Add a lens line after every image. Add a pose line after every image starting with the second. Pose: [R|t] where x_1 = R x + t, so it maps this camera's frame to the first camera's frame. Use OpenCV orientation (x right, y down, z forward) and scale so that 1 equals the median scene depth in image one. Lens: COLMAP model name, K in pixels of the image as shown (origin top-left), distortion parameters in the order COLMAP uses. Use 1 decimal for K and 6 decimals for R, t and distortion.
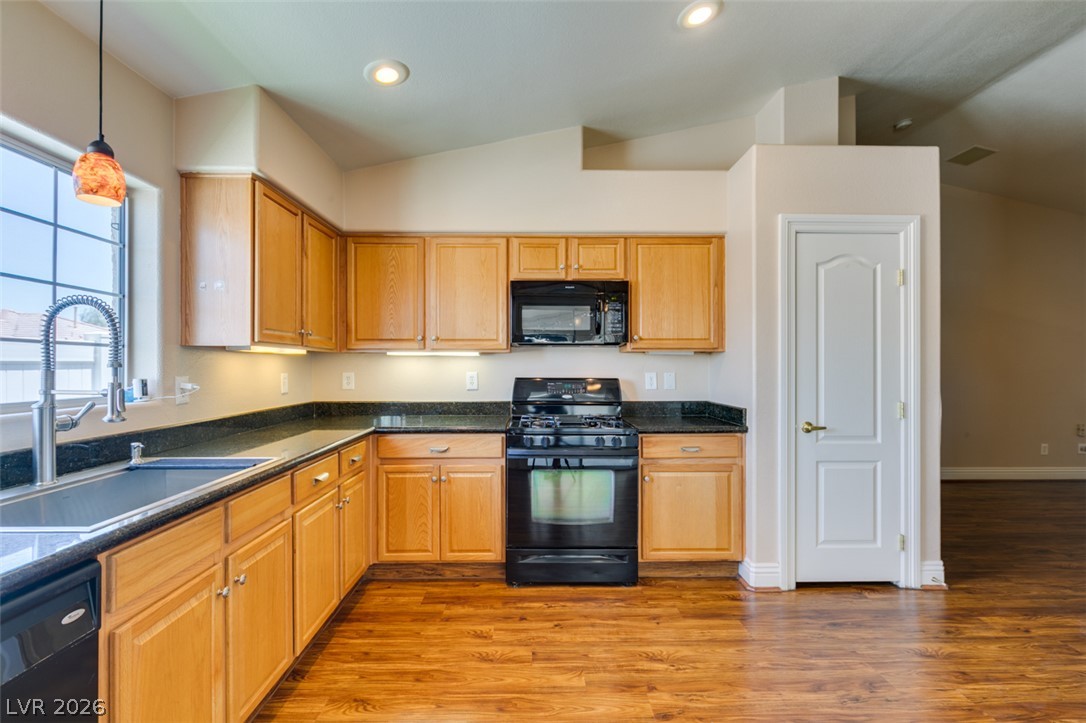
lens RADIAL K [[487.1, 0, 540.9], [0, 487.1, 365.8], [0, 0, 1]] dist [0.004598, -0.001426]
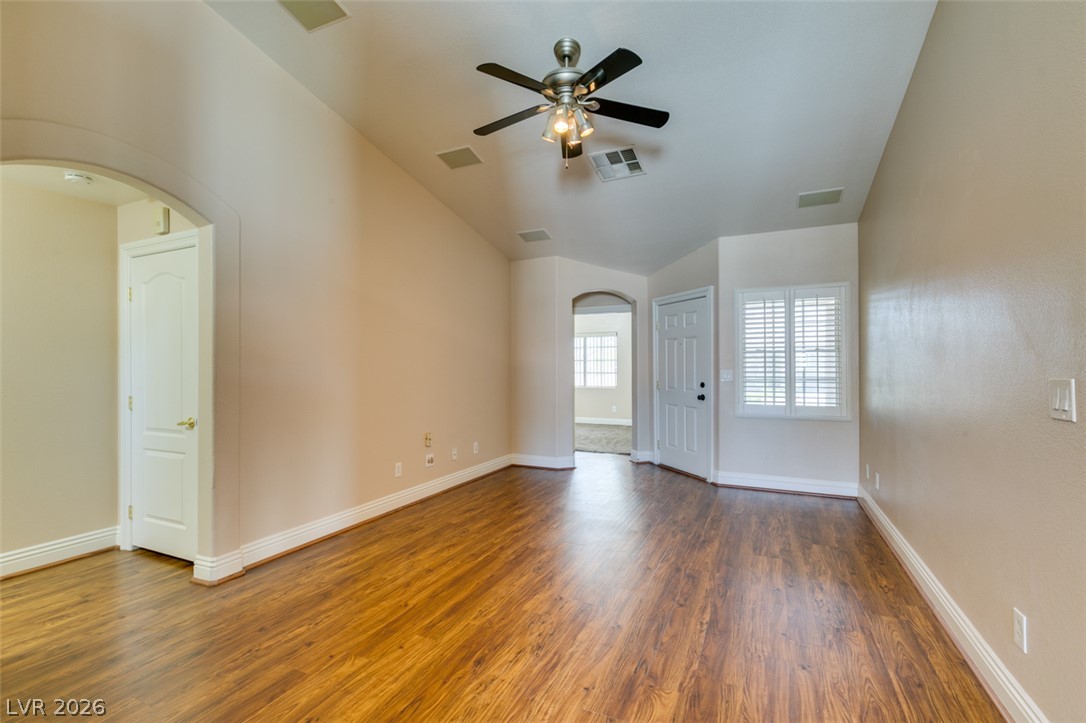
lens RADIAL K [[487.1, 0, 540.3], [0, 487.1, 363.0], [0, 0, 1]] dist [0.004598, -0.001426]
pose [[0.444193, 0.005635, 0.895914, 0.848241], [-0.001196, 0.999983, -0.005696, 0.002046], [-0.895931, 0.001459, 0.444192, 0.886397]]
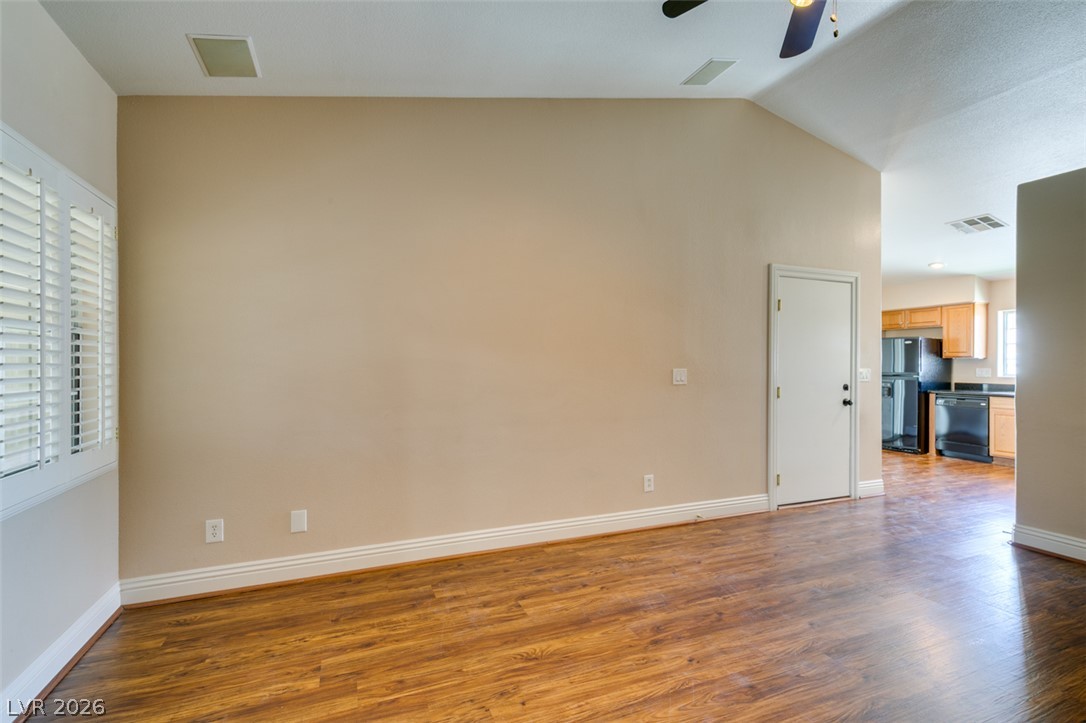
lens RADIAL K [[487.1, 0, 540.4], [0, 487.1, 361.0], [0, 0, 1]] dist [0.004598, -0.001426]
pose [[-0.934474, -0.005861, -0.355982, 2.483742], [-0.005082, 0.999982, -0.003123, -0.002284], [0.355994, -0.001109, -0.934488, 1.808354]]
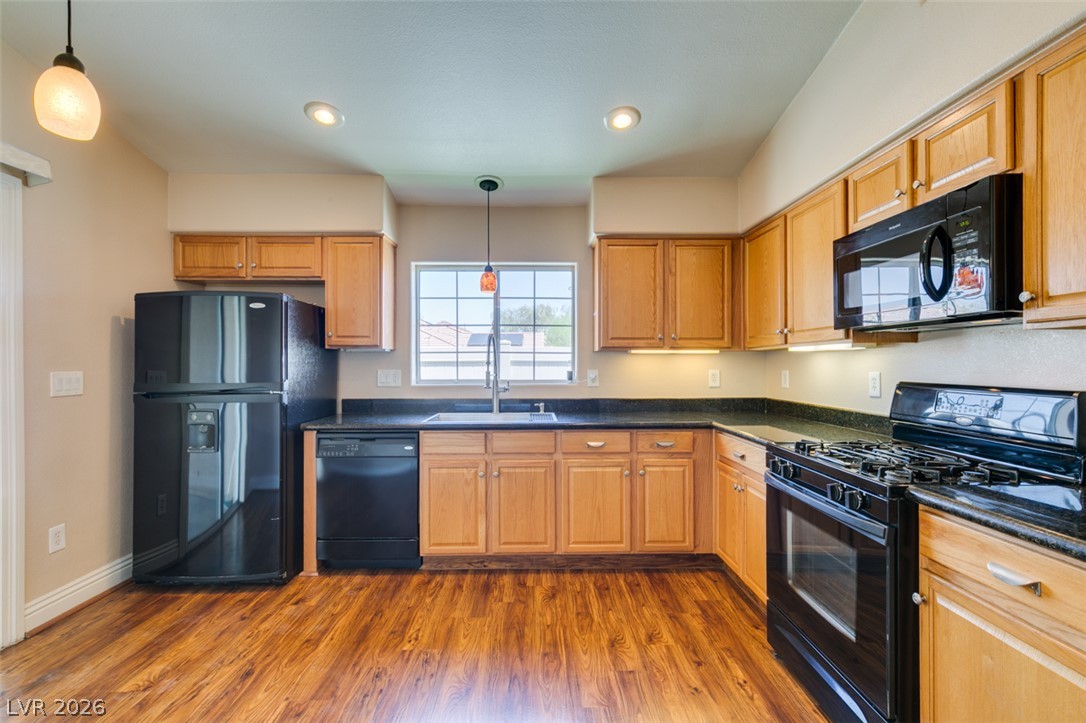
lens RADIAL K [[487.1, 0, 539.9], [0, 487.1, 365.1], [0, 0, 1]] dist [0.004598, -0.001426]
pose [[-0.003776, 0.001042, -0.999992, 0.732639], [0.001035, 0.999999, 0.001038, 0.002553], [0.999992, -0.001031, -0.003777, 0.663324]]
